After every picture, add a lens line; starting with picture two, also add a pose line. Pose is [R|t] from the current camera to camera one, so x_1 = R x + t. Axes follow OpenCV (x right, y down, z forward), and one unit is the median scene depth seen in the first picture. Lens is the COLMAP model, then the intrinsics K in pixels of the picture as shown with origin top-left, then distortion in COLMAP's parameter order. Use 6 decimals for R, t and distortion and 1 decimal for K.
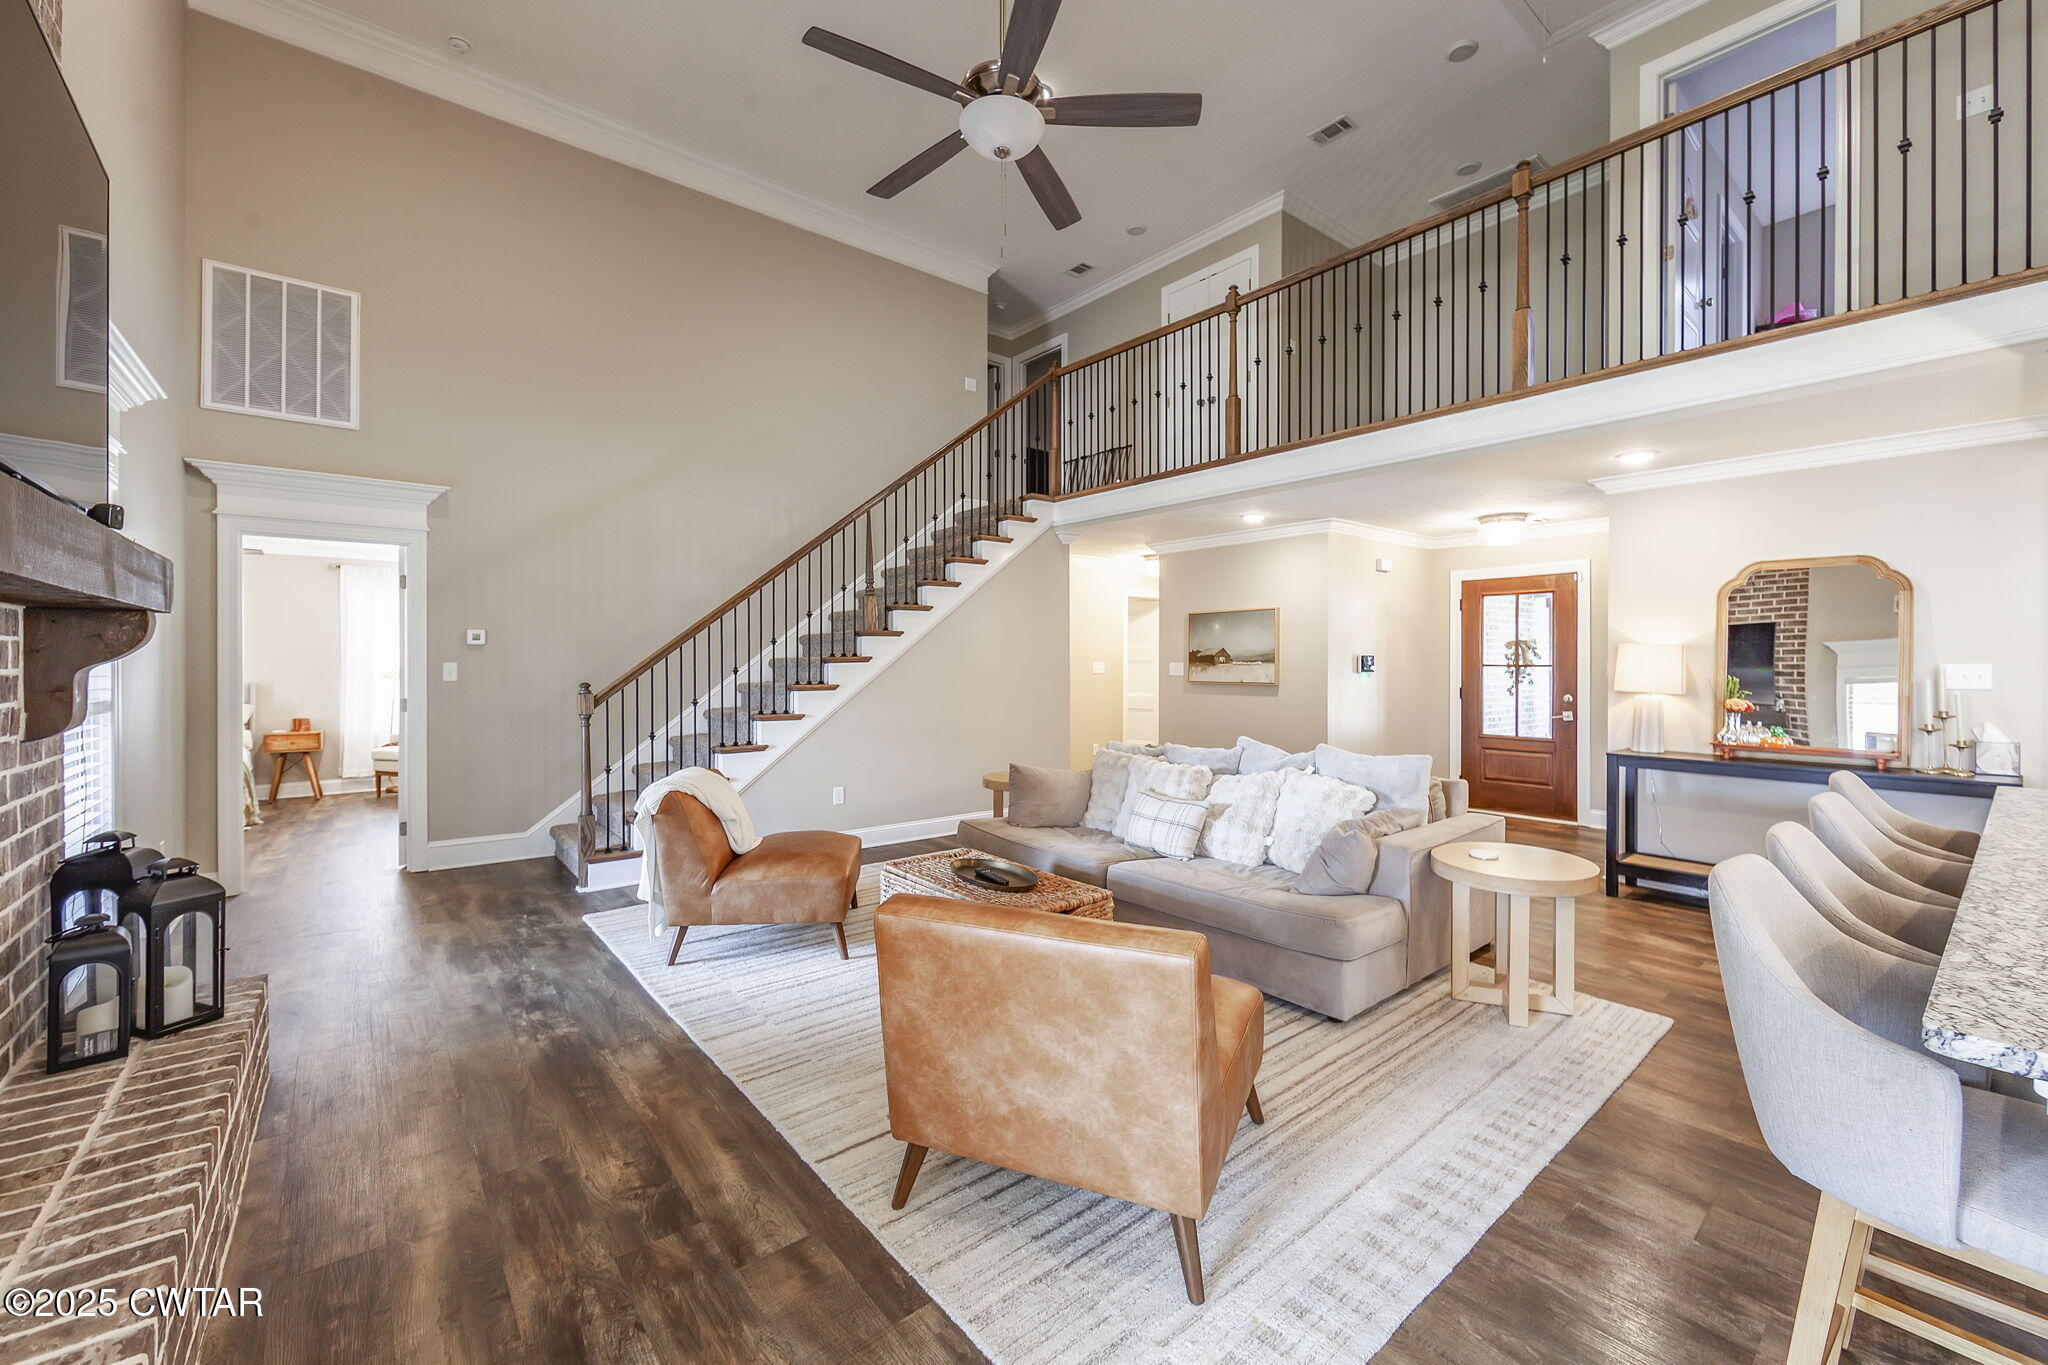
lens RADIAL K [[814.9, 0, 1045.4], [0, 814.9, 659.1], [0, 0, 1]] dist [-0.000370, -0.000425]
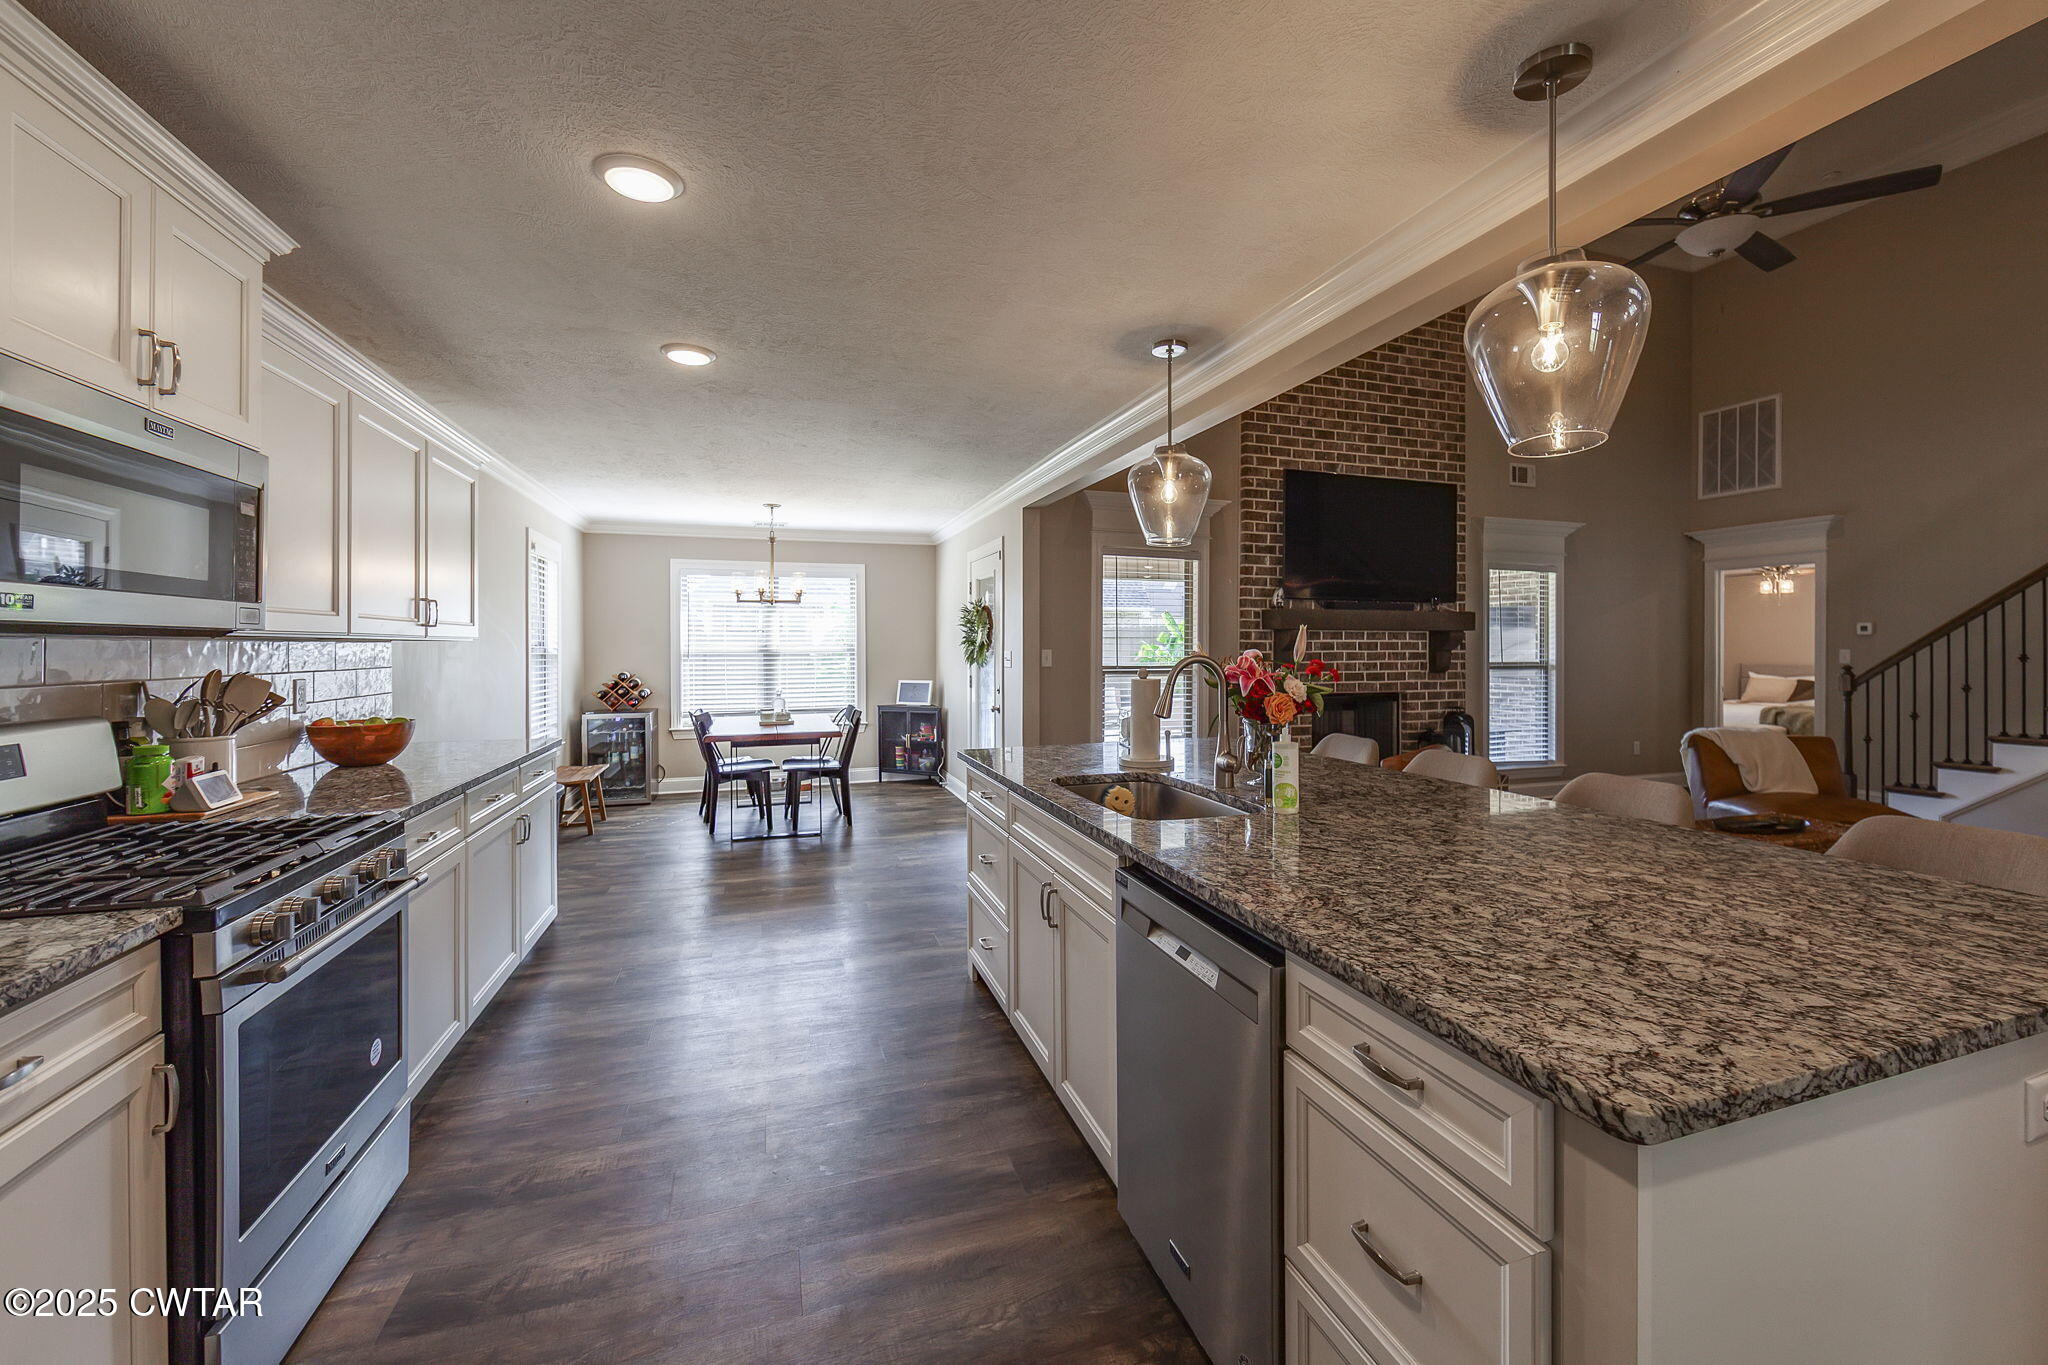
lens RADIAL K [[822.6, 0, 1051.2], [0, 822.6, 651.0], [0, 0, 1]] dist [-0.002408, -0.000296]
pose [[-0.353968, 0.001598, -0.935256, 1.001276], [0.002045, 0.999997, 0.000934, 0.003317], [0.935255, -0.001581, -0.353970, 0.313808]]
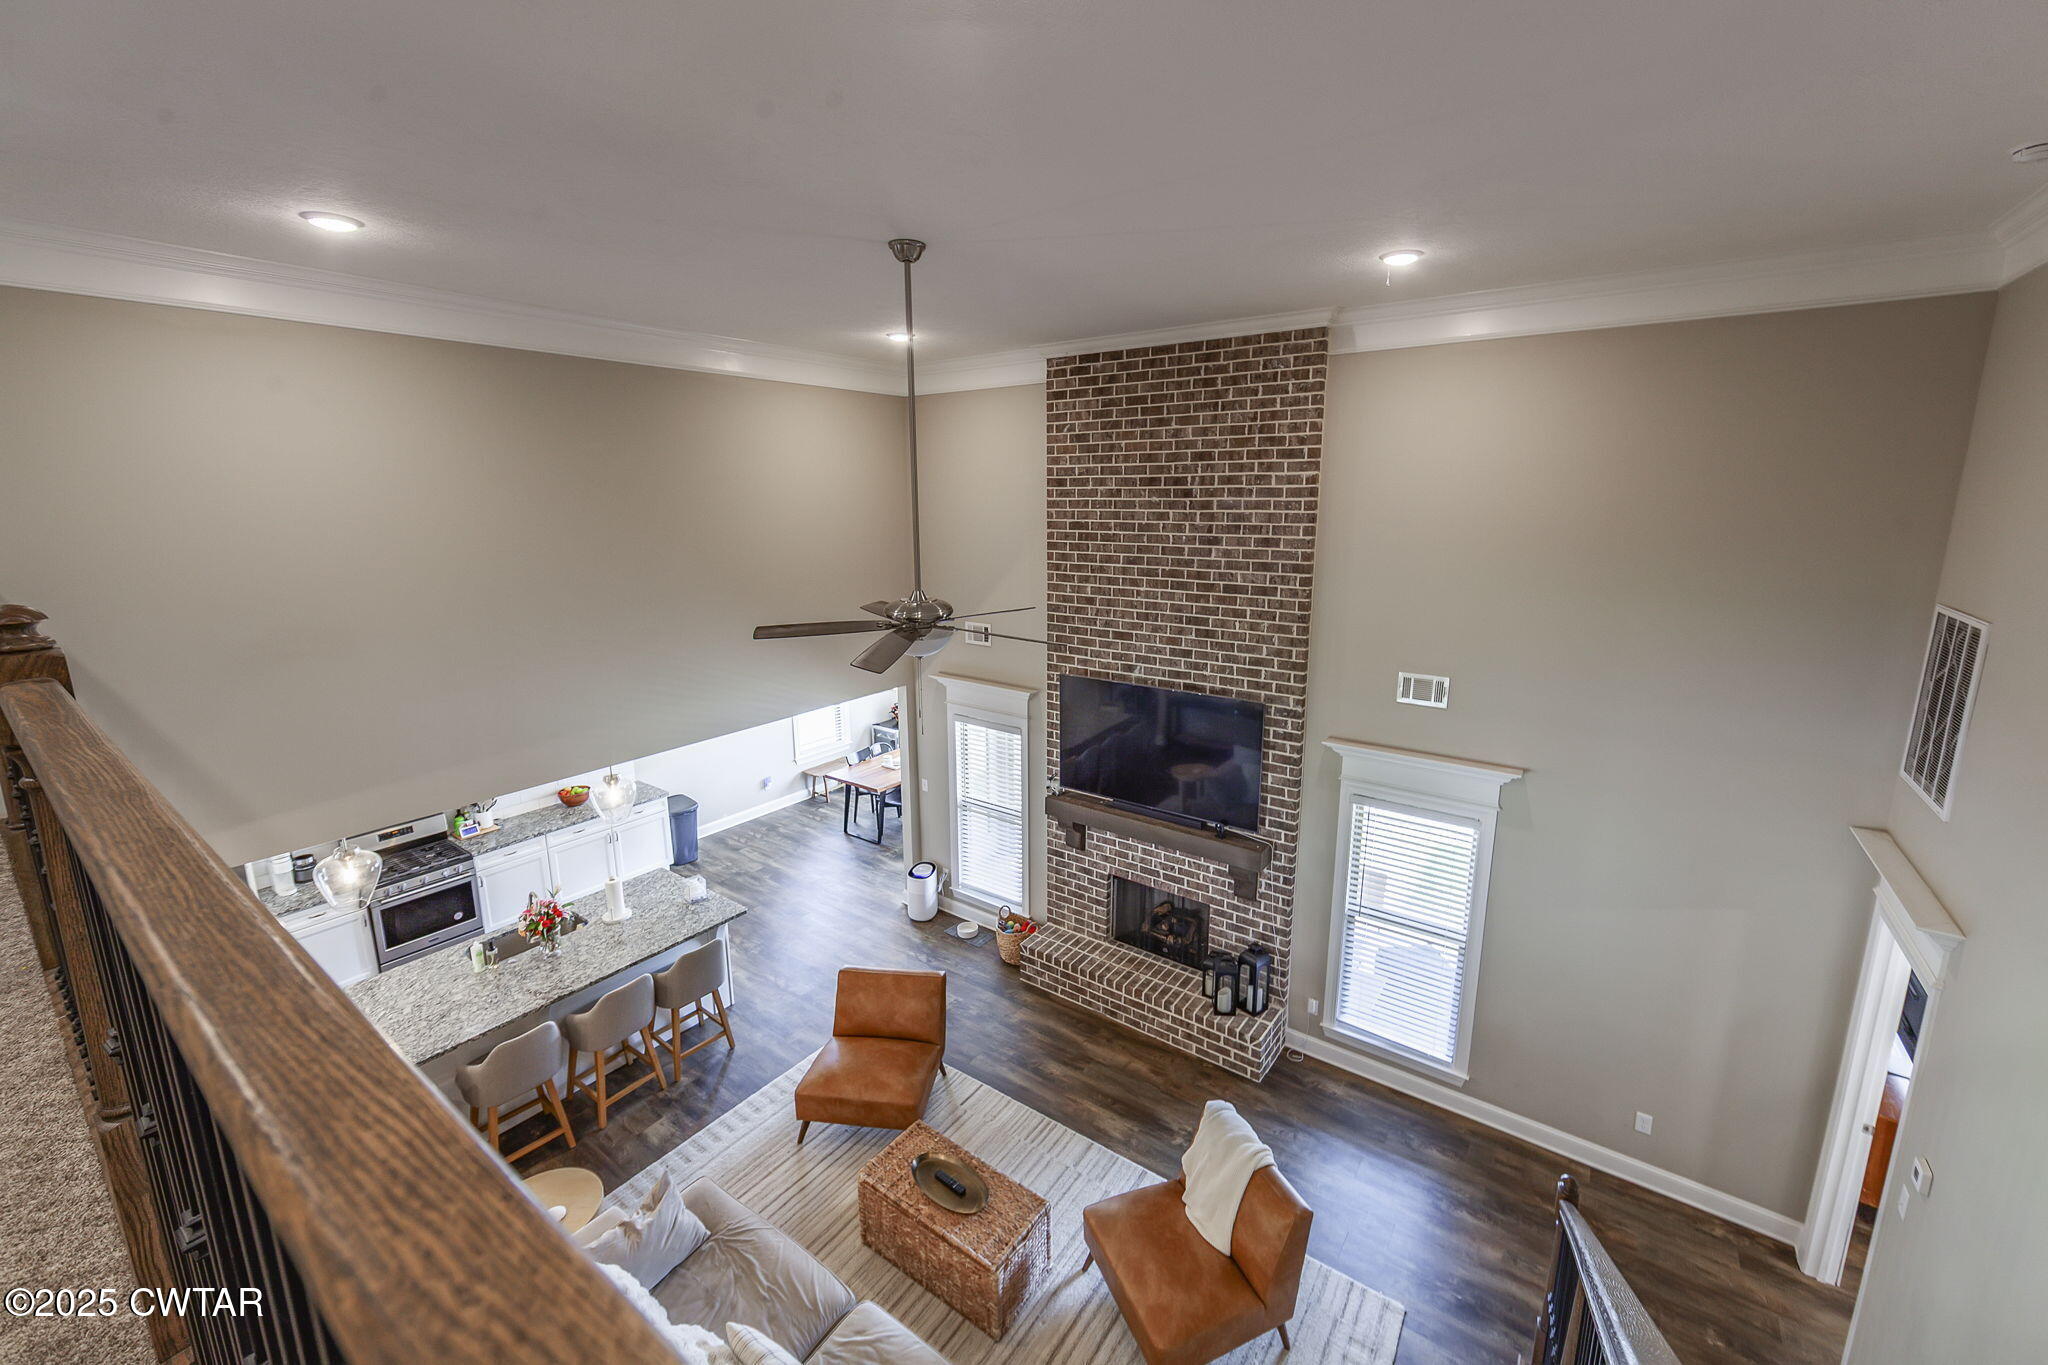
lens RADIAL K [[814.9, 0, 1045.4], [0, 814.9, 659.1], [0, 0, 1]] dist [-0.000370, -0.000425]
pose [[-0.969078, 0.049450, -0.241750, 0.041048], [0.000488, 0.980096, 0.198525, -0.565944], [0.246755, 0.192269, -0.949813, 1.473354]]
